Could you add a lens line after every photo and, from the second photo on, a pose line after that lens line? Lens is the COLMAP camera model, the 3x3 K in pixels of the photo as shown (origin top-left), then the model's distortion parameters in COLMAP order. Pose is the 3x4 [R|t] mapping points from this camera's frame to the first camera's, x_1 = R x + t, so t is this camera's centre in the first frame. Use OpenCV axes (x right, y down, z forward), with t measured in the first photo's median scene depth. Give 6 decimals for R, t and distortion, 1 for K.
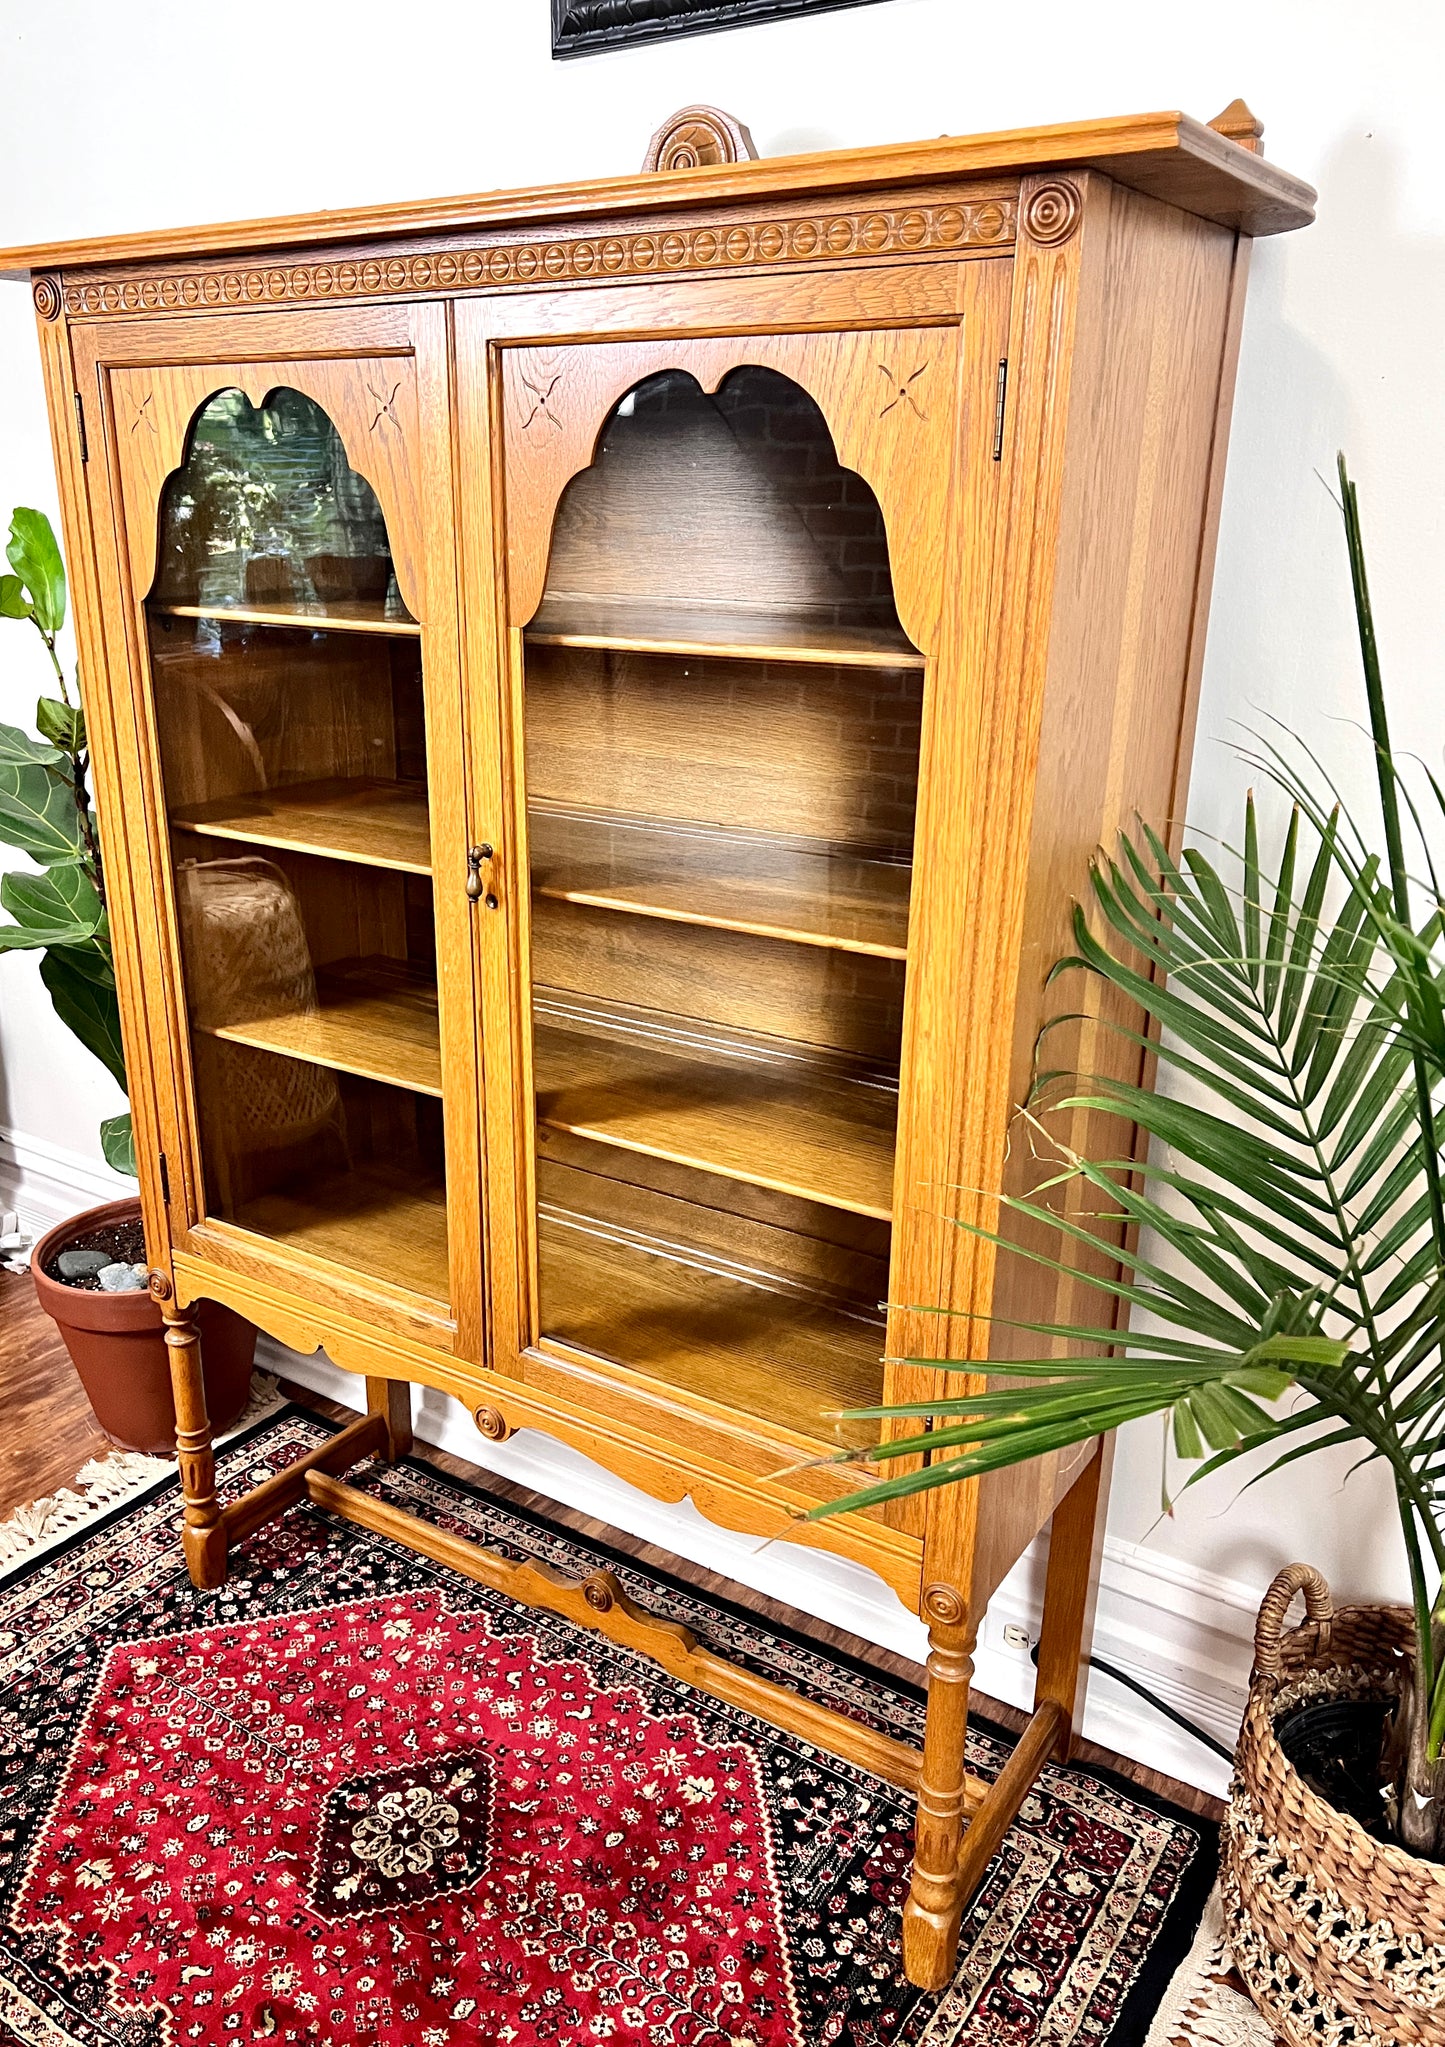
lens RADIAL K [[1585.6, 0, 653.8], [0, 1585.6, 1035.8], [0, 0, 1]] dist [0.028216, -0.029025]
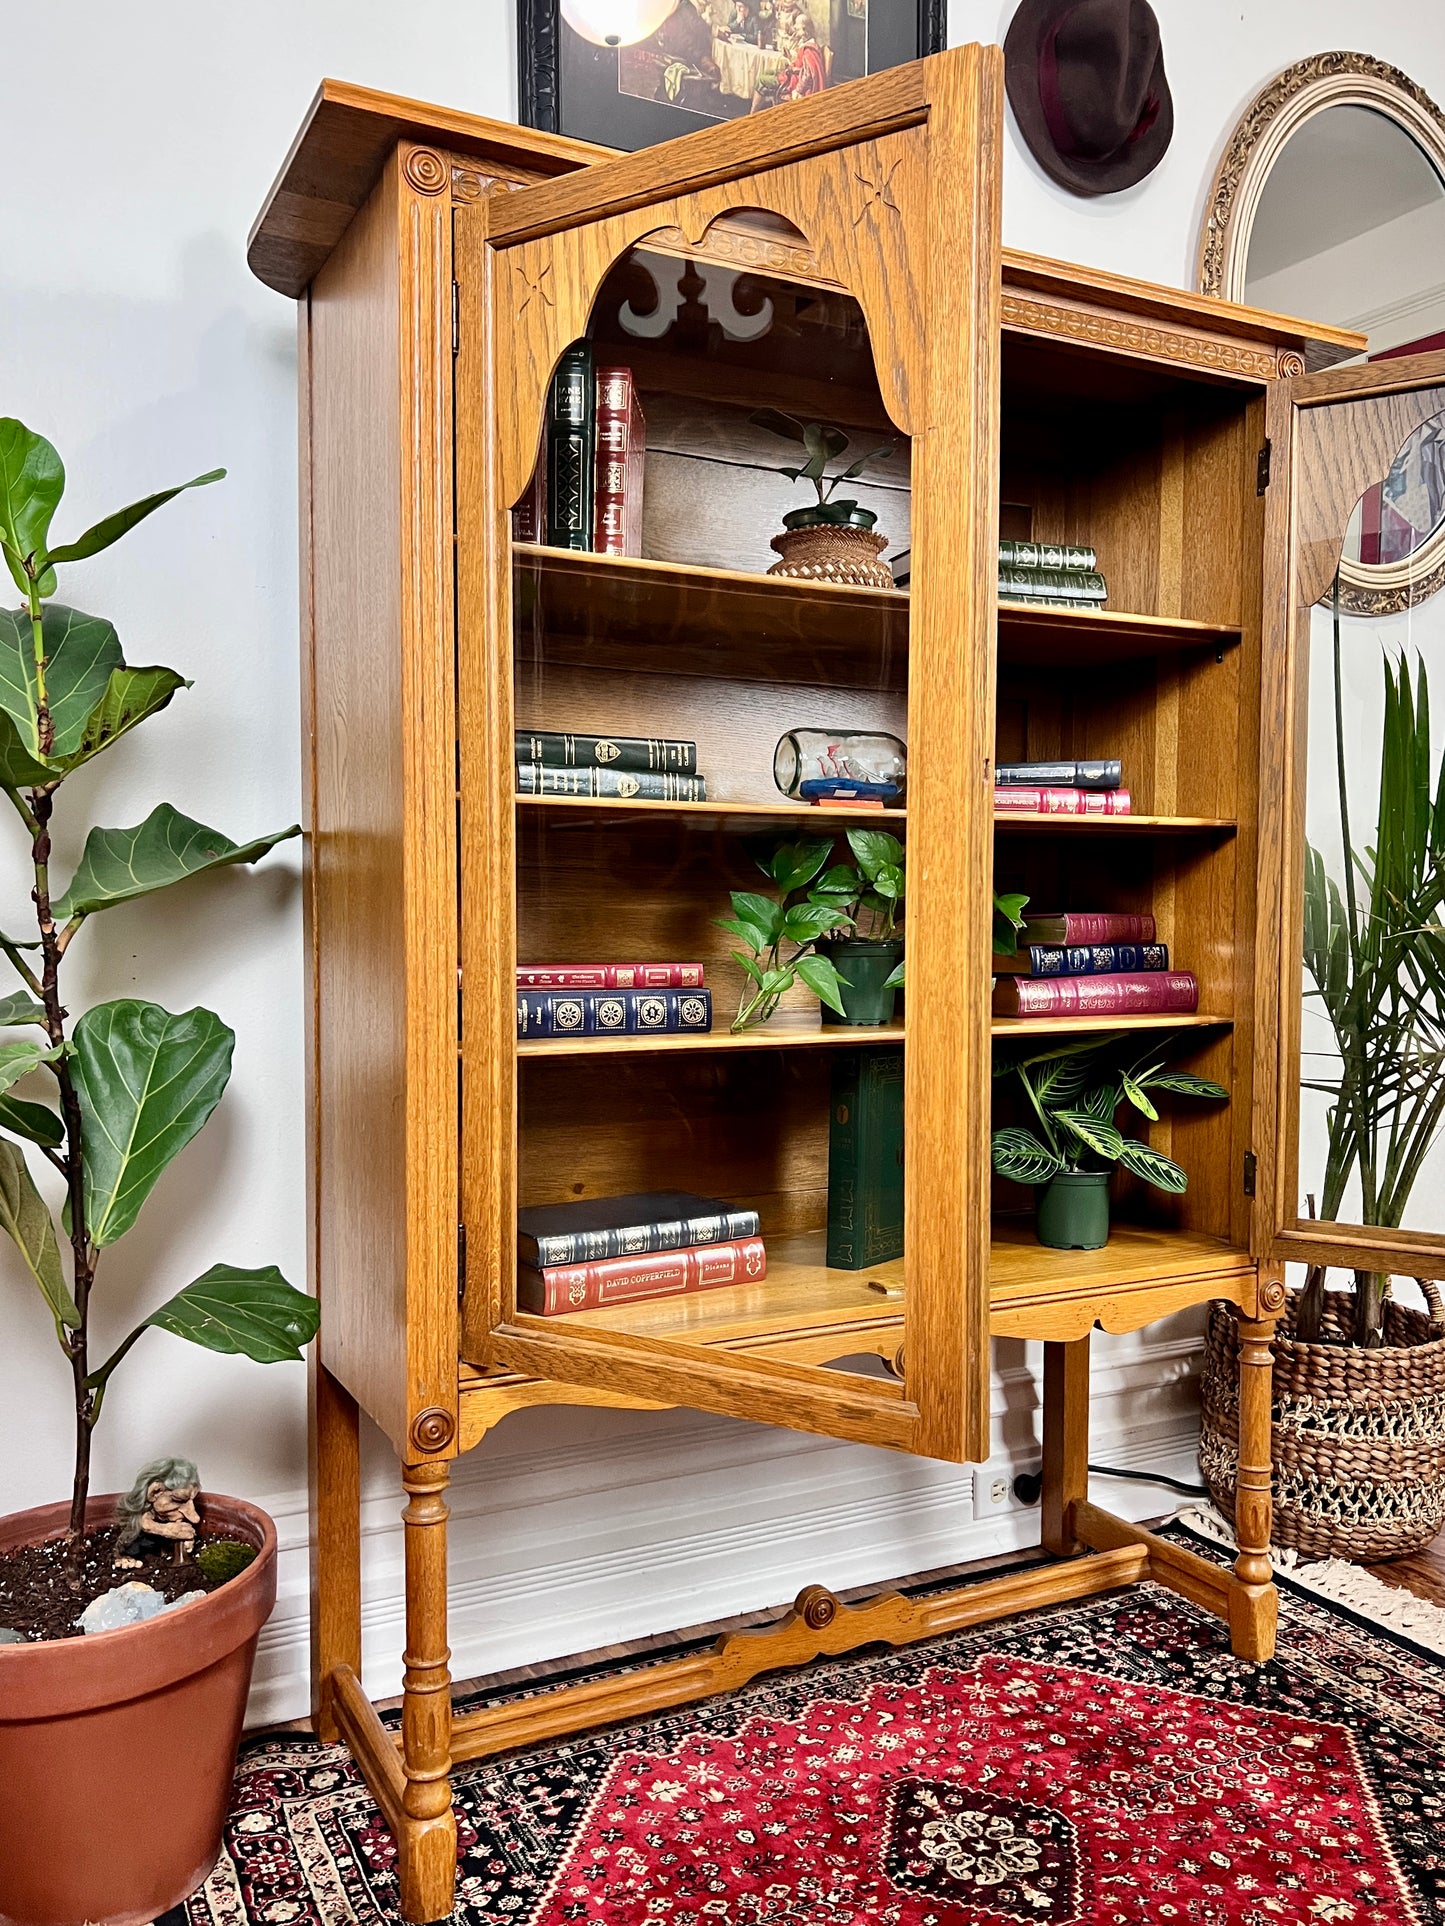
lens RADIAL K [[1548.3, 0, 731.3], [0, 1548.3, 979.2], [0, 0, 1]] dist [0.029968, -0.033777]
pose [[0.466324, -0.039856, 0.883716, -0.940837], [0.295507, 0.948616, -0.113152, 0.088525], [-0.833797, 0.313910, 0.454140, 0.541470]]
